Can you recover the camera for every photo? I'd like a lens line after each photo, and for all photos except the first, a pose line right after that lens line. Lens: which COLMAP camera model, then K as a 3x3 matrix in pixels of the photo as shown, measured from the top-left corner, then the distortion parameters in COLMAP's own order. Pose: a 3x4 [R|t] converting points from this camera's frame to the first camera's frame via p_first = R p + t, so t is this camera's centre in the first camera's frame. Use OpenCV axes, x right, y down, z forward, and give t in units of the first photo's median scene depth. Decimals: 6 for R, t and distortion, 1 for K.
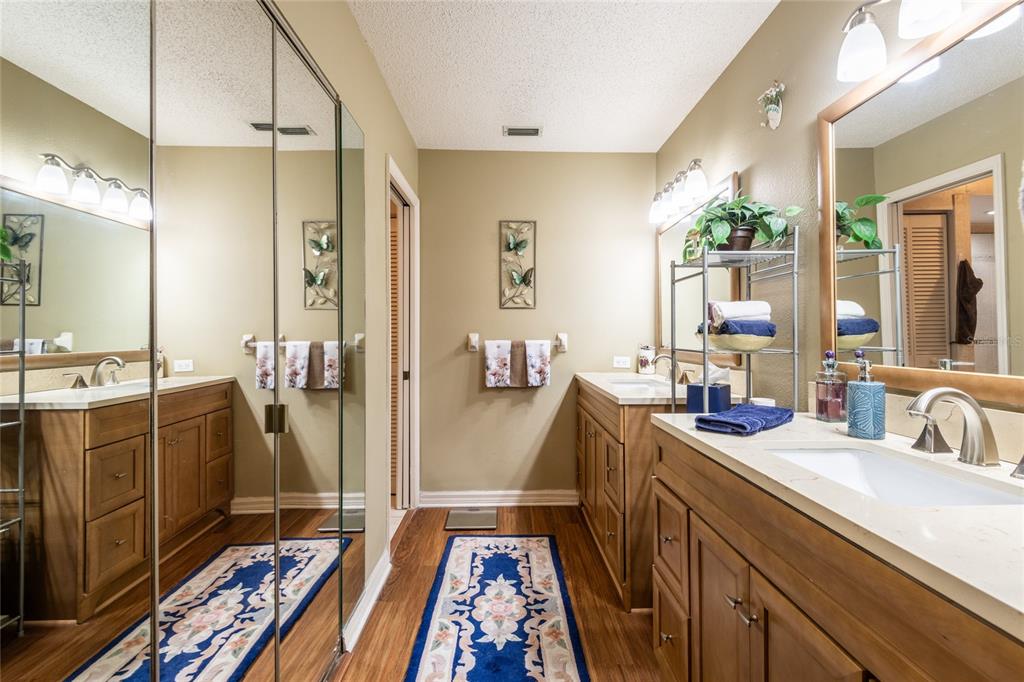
lens RADIAL K [[480.0, 0, 525.8], [0, 480.0, 331.1], [0, 0, 1]] dist [0.031340, -0.014170]
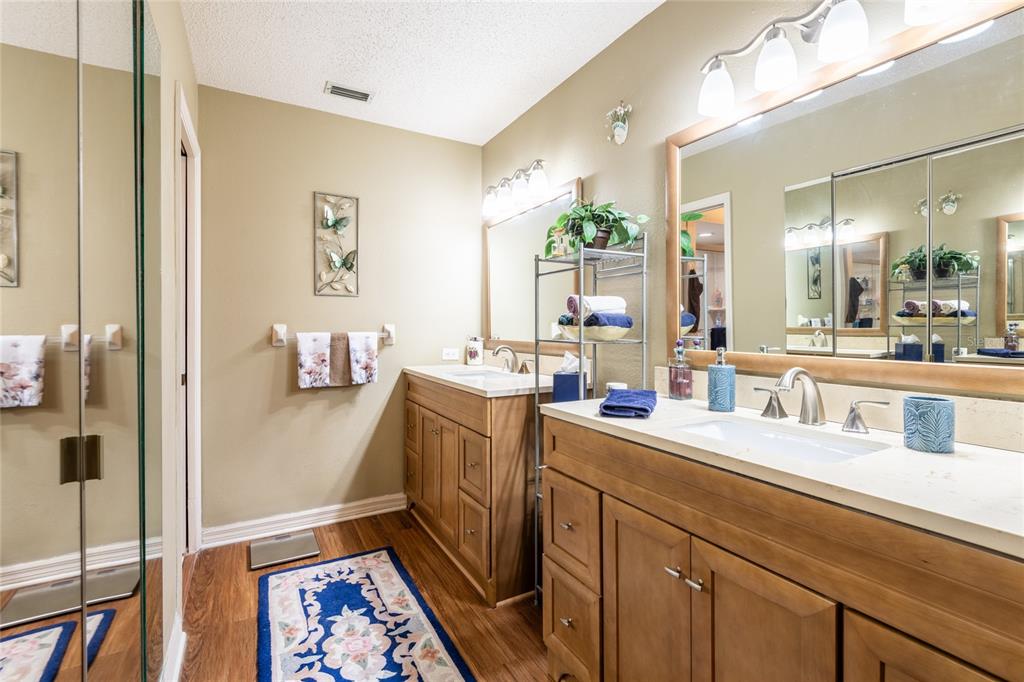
lens RADIAL K [[480.0, 0, 543.8], [0, 480.0, 325.3], [0, 0, 1]] dist [0.031340, -0.014170]
pose [[0.881815, 0.001872, 0.471592, -0.162593], [-0.005031, 0.999973, 0.005437, -0.000099], [-0.471569, -0.007167, 0.881800, 0.086275]]
